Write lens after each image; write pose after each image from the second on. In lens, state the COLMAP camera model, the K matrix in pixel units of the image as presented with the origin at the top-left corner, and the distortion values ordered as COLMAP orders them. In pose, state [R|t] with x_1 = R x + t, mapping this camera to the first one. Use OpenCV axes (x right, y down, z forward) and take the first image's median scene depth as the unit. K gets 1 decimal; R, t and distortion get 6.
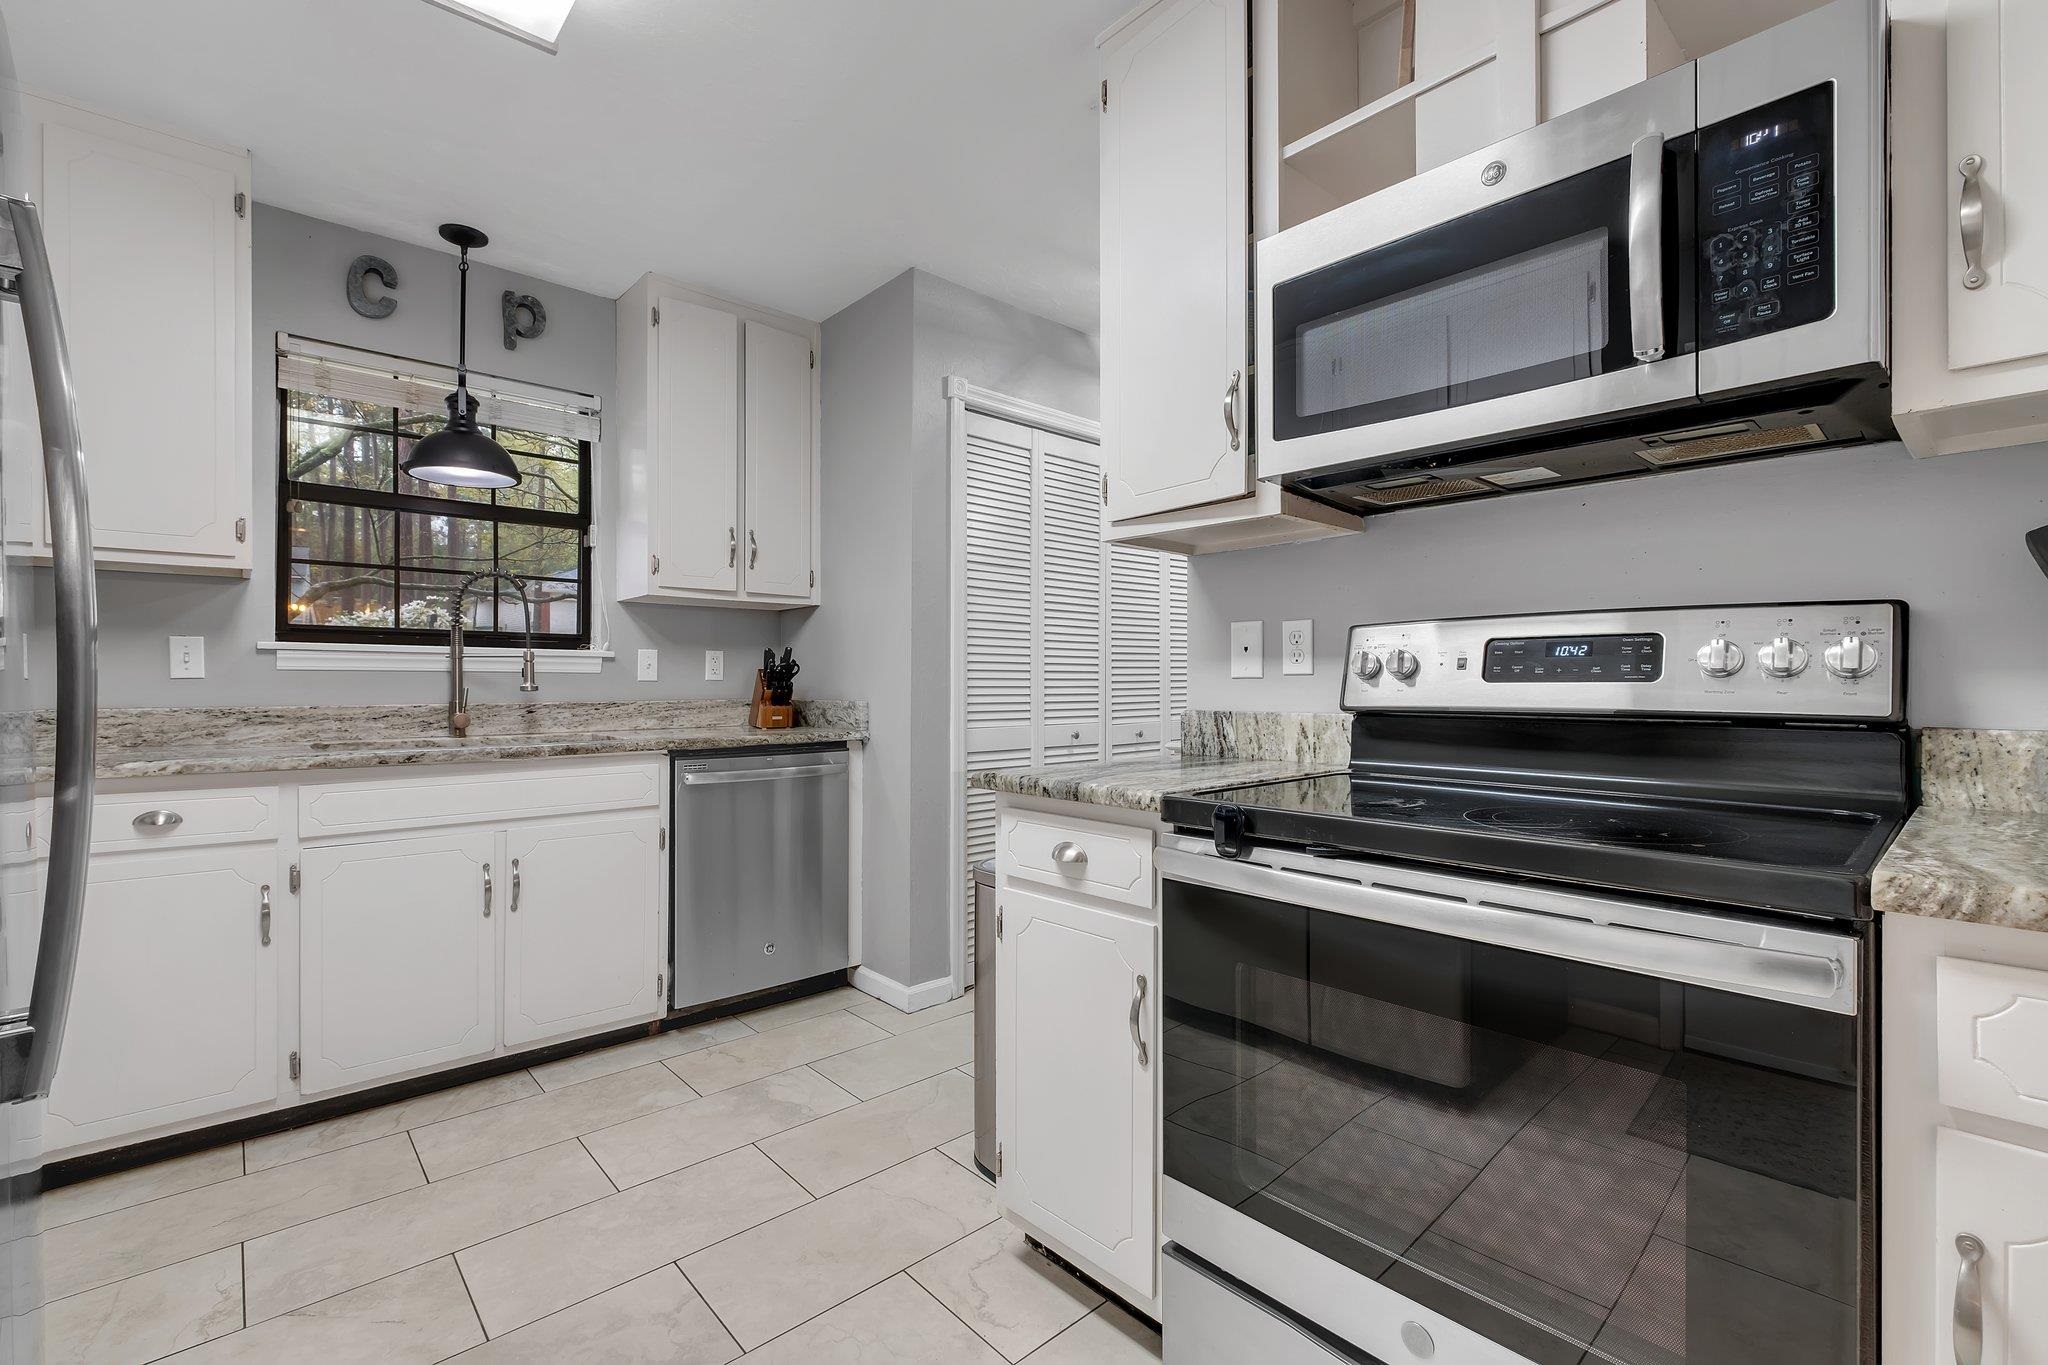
lens RADIAL K [[889.9, 0, 1011.2], [0, 889.9, 682.1], [0, 0, 1]] dist [-0.010496, 0.002202]
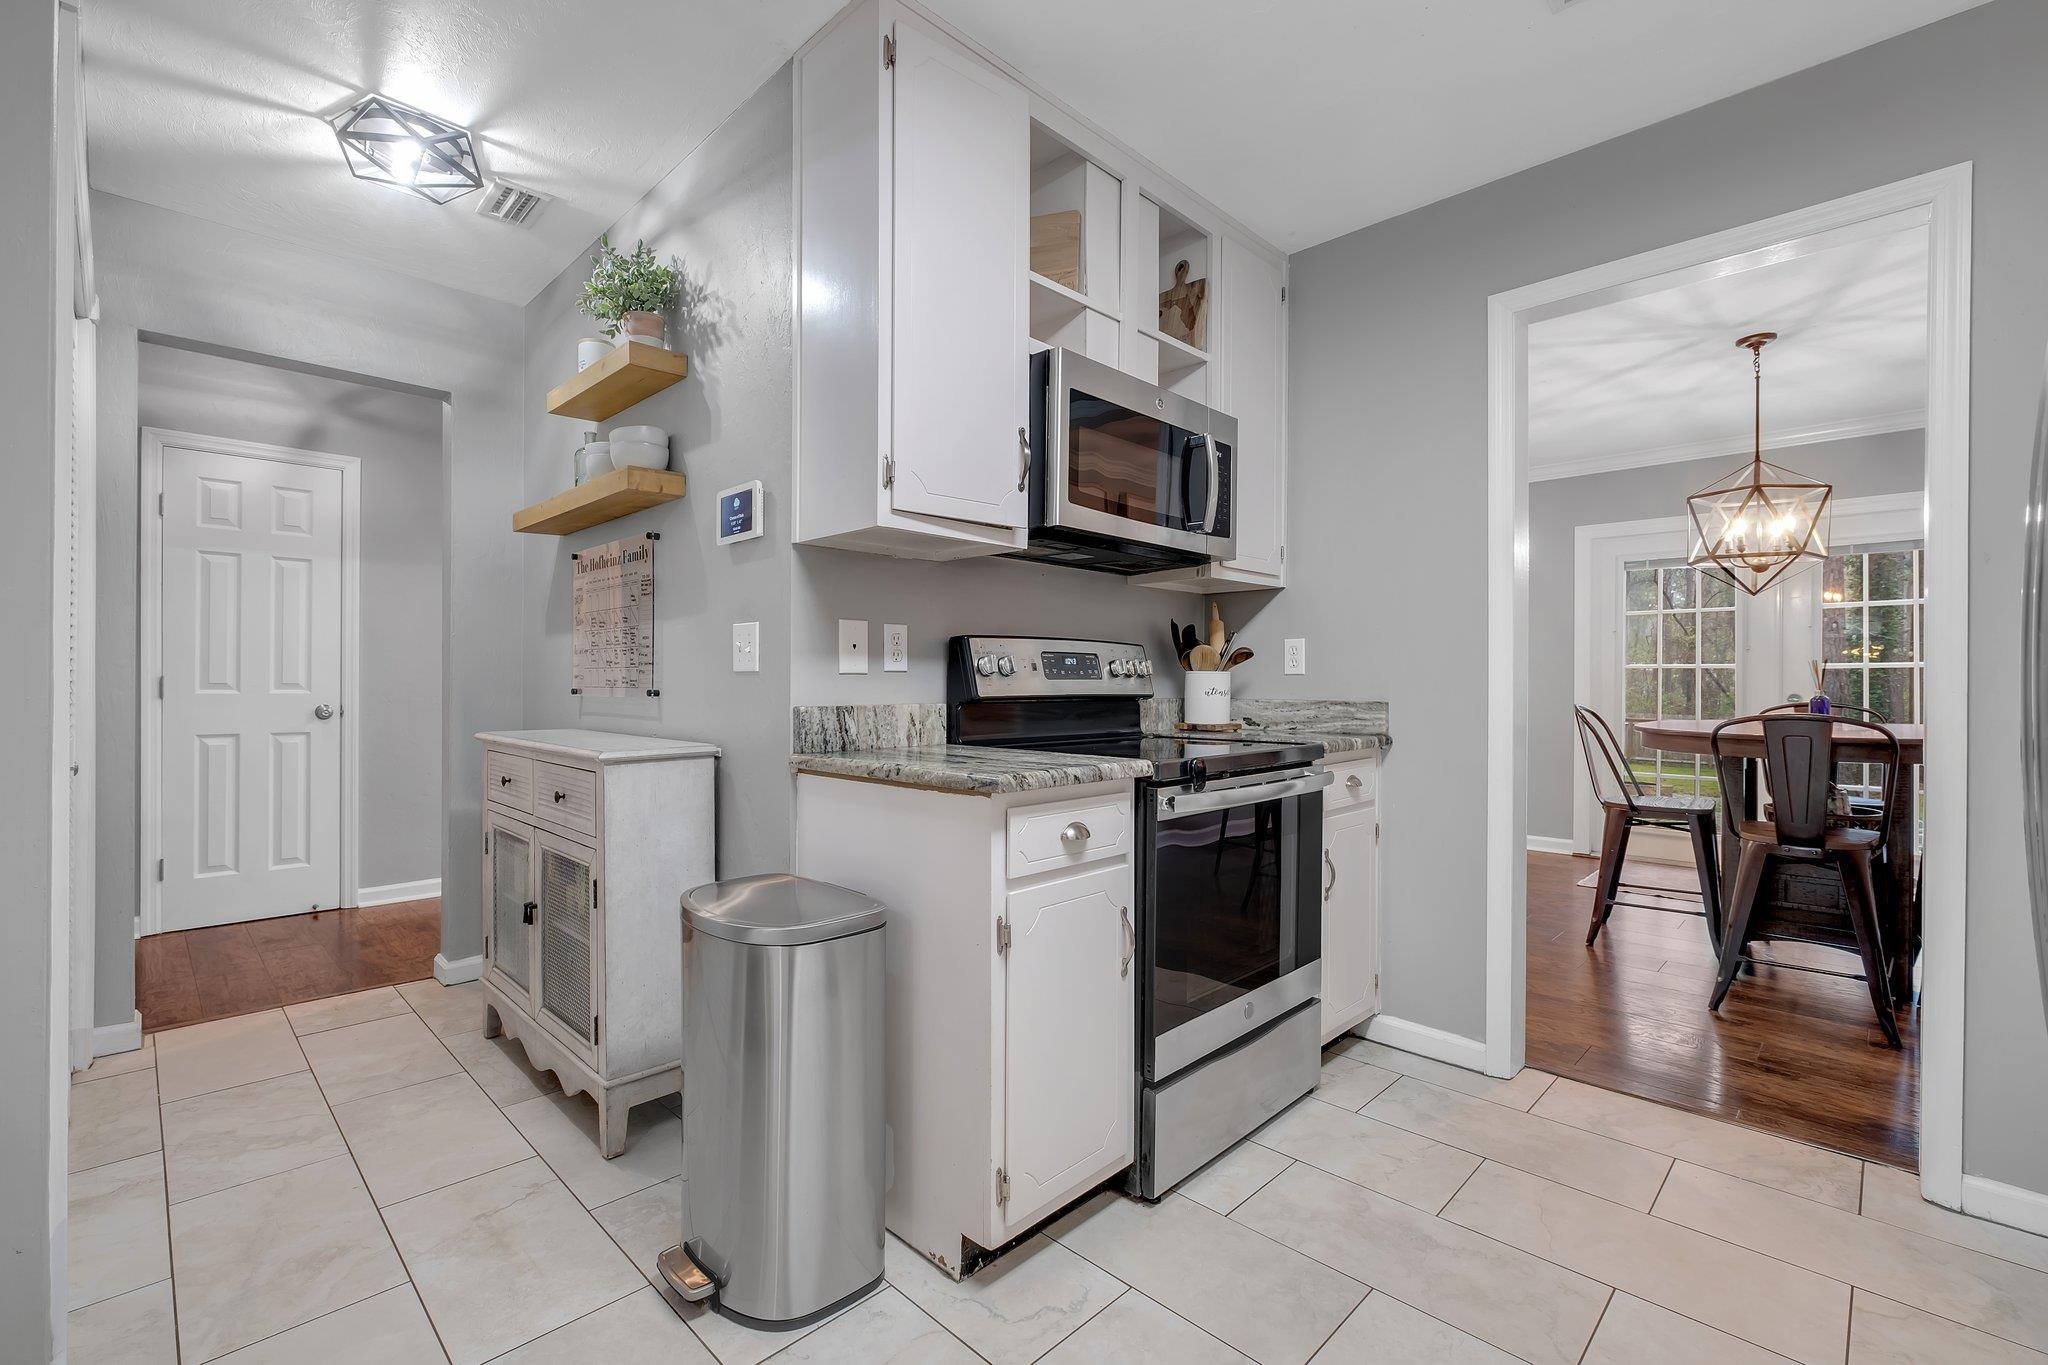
lens RADIAL K [[889.9, 0, 1004.4], [0, 889.9, 680.9], [0, 0, 1]] dist [-0.010496, 0.002202]
pose [[-0.052724, 0.000543, 0.998609, -0.784173], [-0.005123, 0.999987, -0.000814, 0.003750], [-0.998596, -0.005159, -0.052721, 0.865550]]
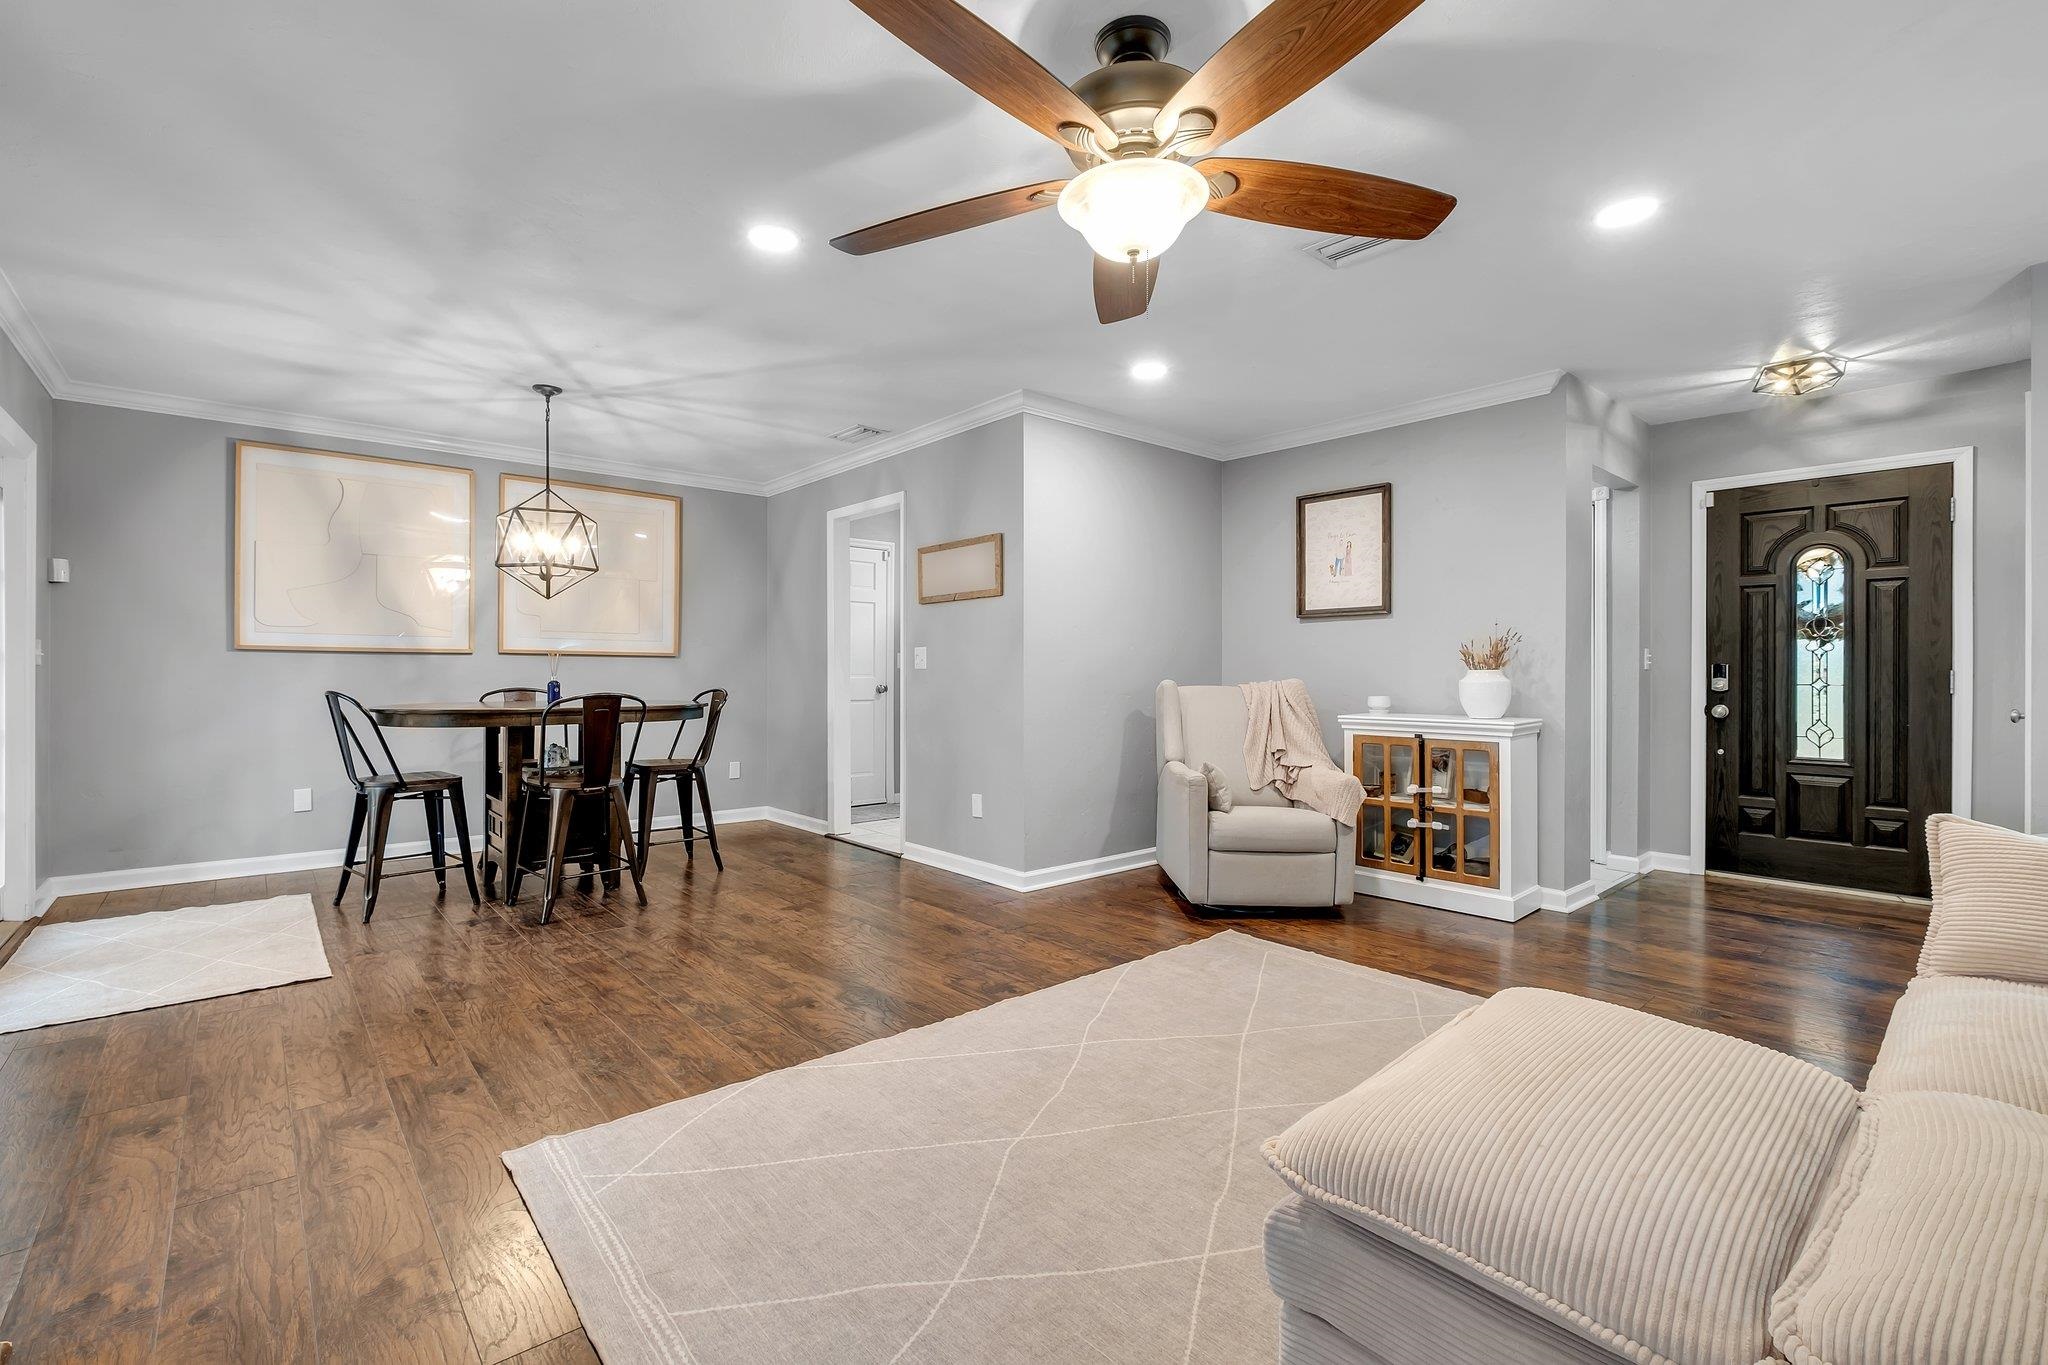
lens RADIAL K [[889.9, 0, 1012.7], [0, 889.9, 673.6], [0, 0, 1]] dist [-0.010496, 0.002202]
pose [[-0.011127, 0.001826, -0.999936, 3.017366], [-0.000235, 0.999998, 0.001829, -0.000410], [0.999938, 0.000256, -0.011127, 0.431042]]
